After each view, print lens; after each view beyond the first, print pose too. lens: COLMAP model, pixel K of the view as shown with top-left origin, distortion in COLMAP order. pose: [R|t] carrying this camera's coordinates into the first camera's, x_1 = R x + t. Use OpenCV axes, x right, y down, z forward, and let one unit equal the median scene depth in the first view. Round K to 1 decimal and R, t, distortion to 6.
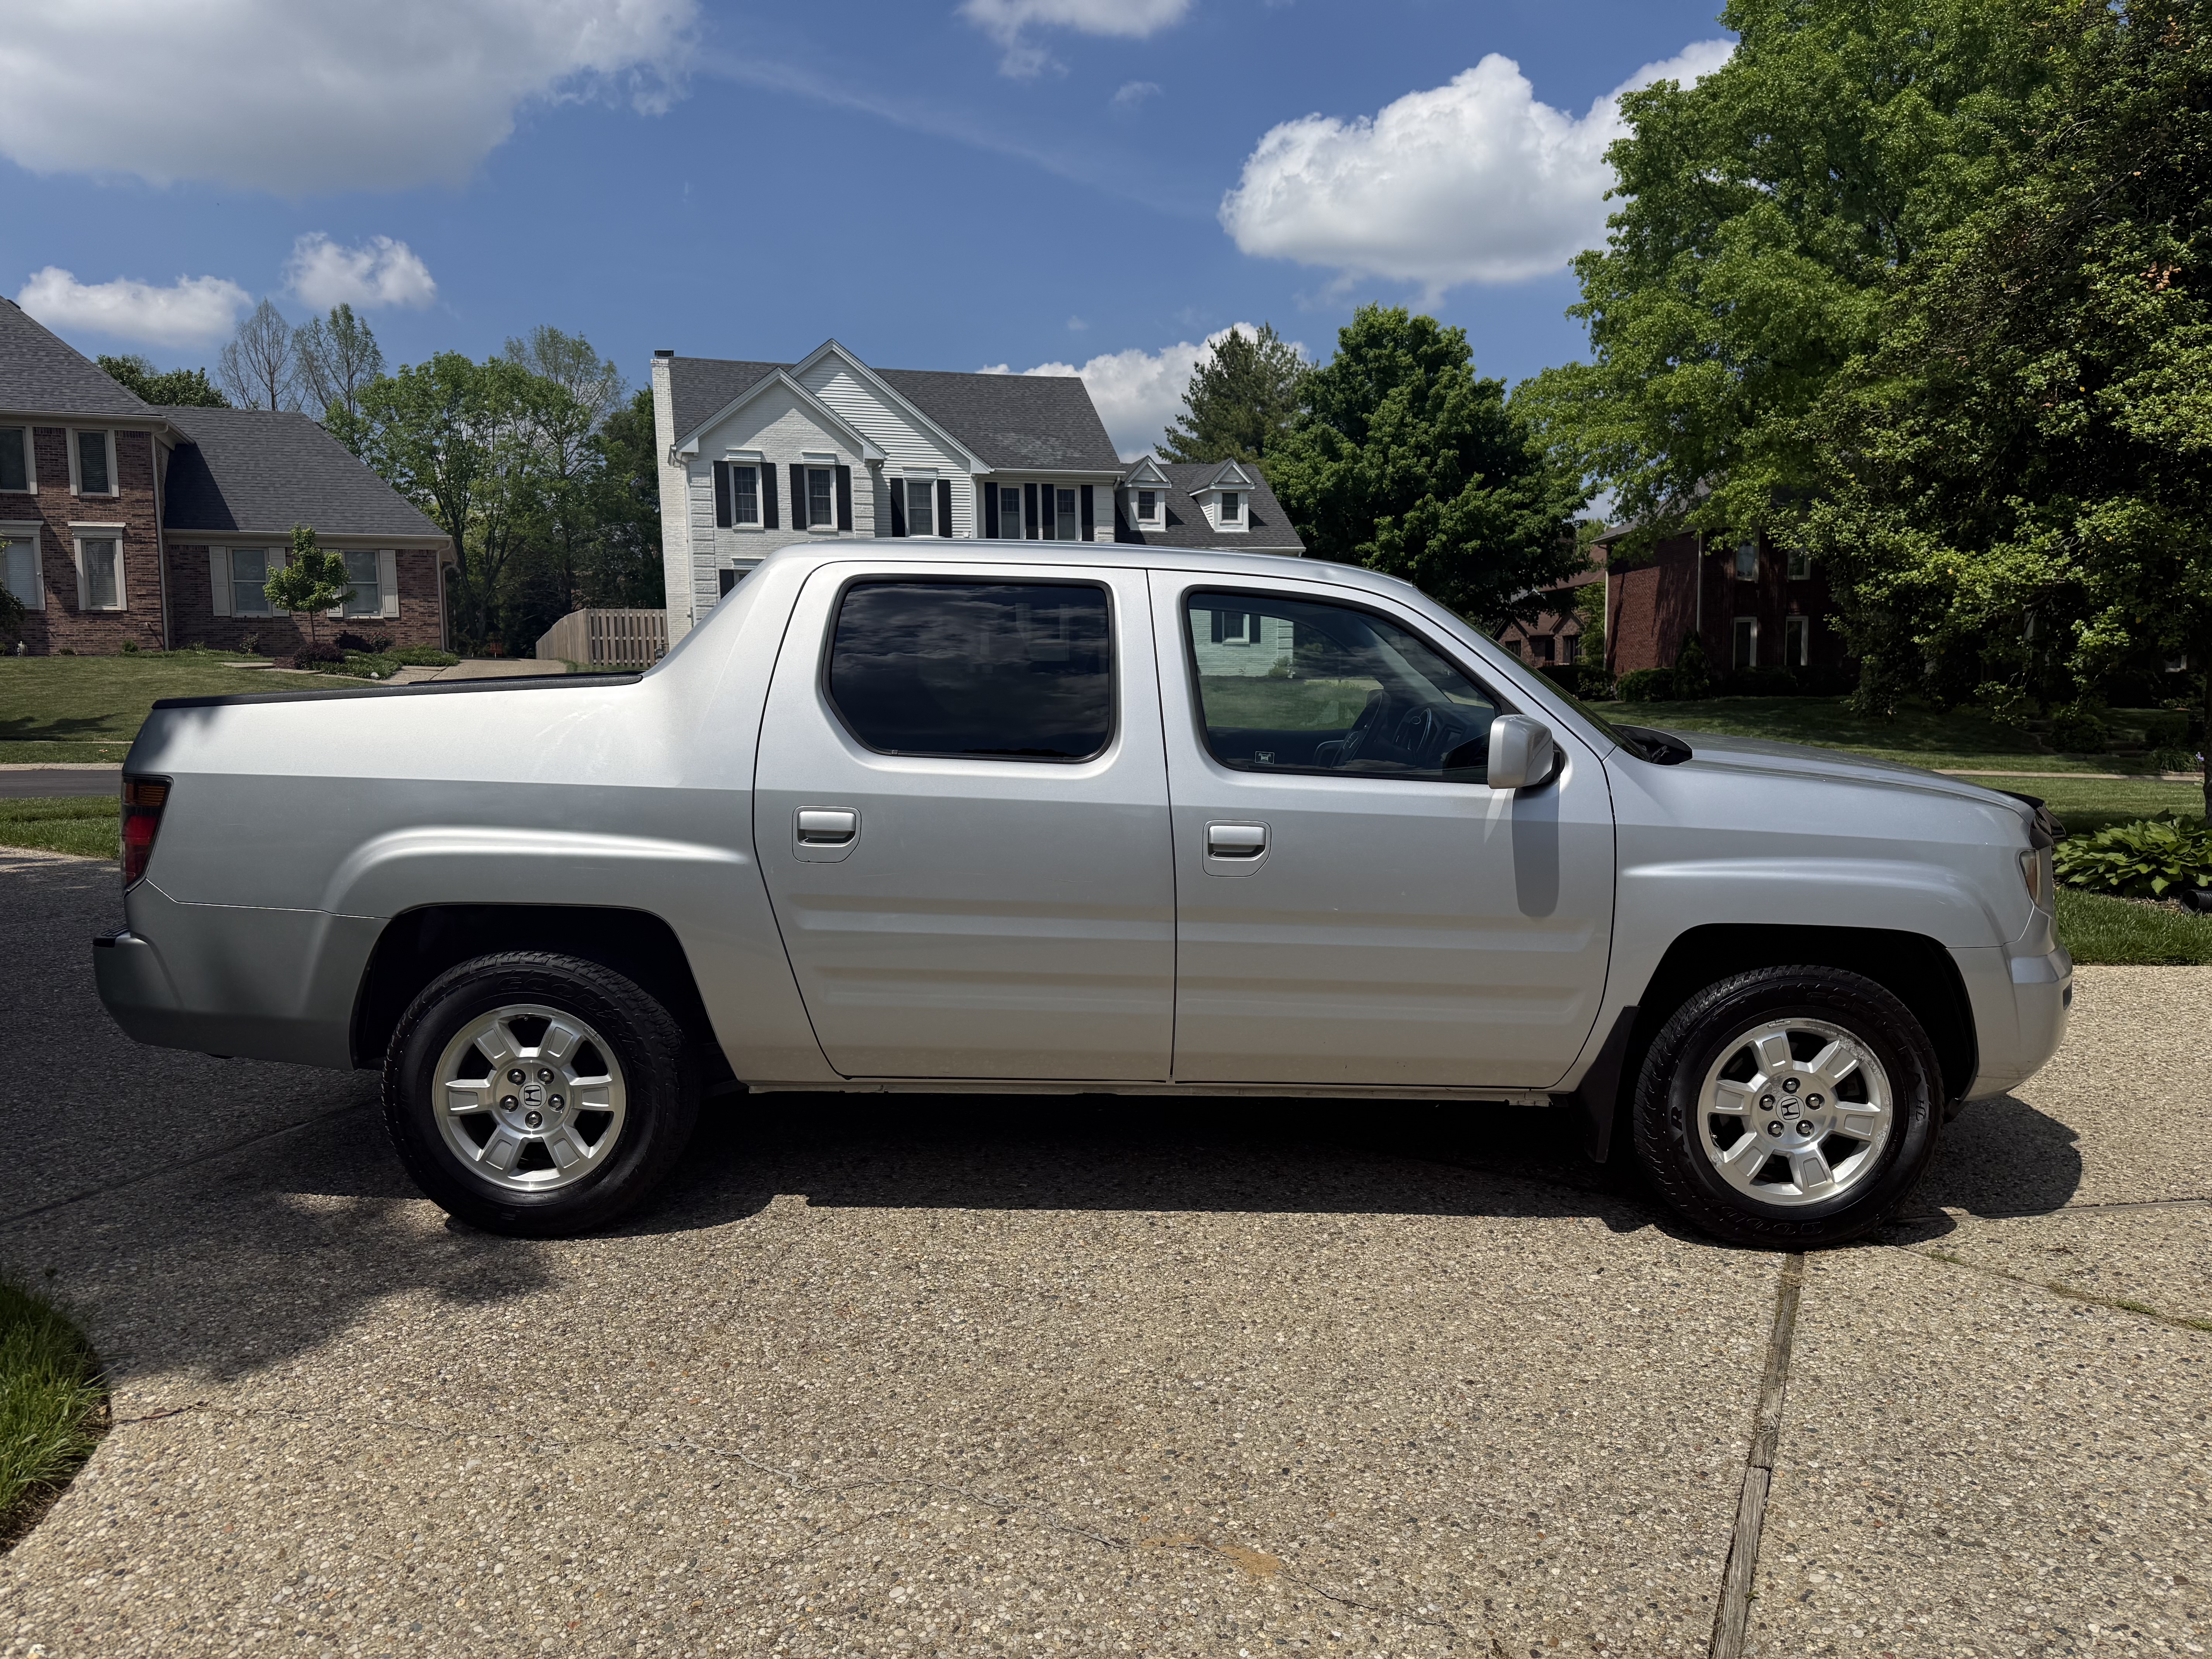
lens RADIAL K [[1593.2, 0, 1111.9], [0, 1593.2, 861.1], [0, 0, 1]] dist [0.020159, -0.023751]
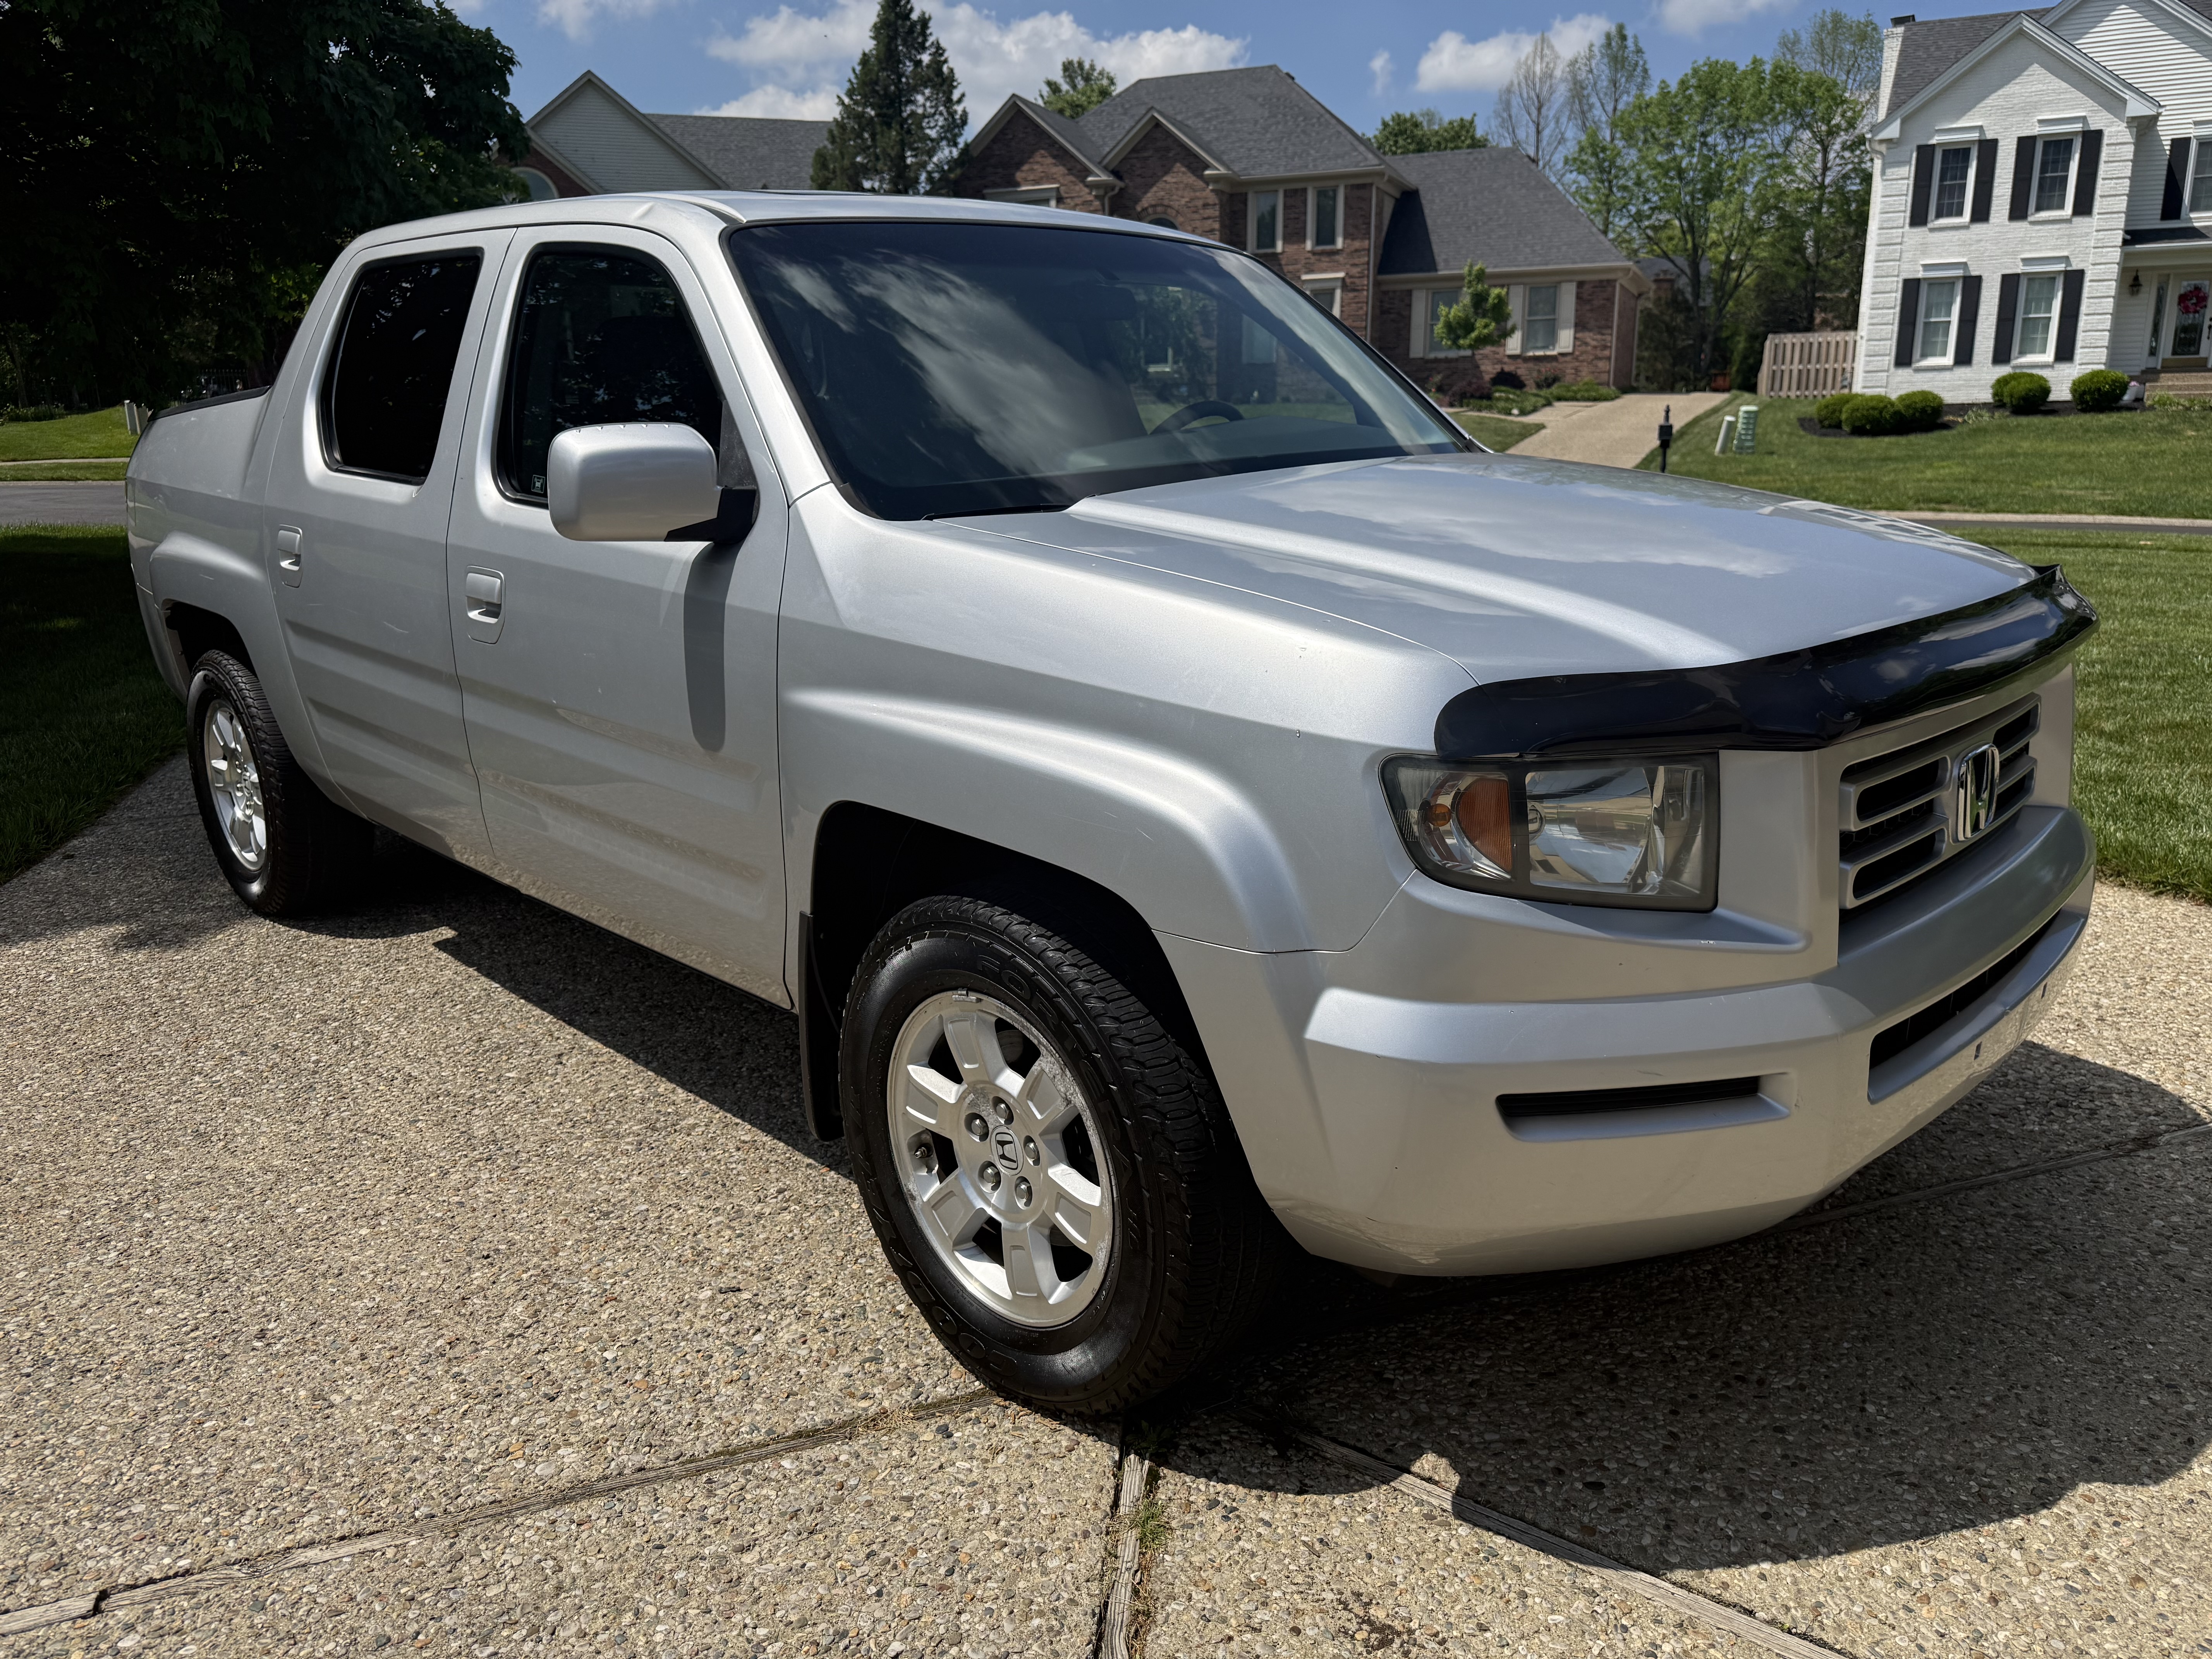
lens RADIAL K [[1593.2, 0, 1119.7], [0, 1593.2, 847.6], [0, 0, 1]] dist [0.020159, -0.023751]
pose [[0.700540, 0.178228, -0.690998, 0.104799], [-0.073586, 0.981189, 0.178474, -0.006668], [0.709809, -0.074180, 0.700477, 0.082697]]
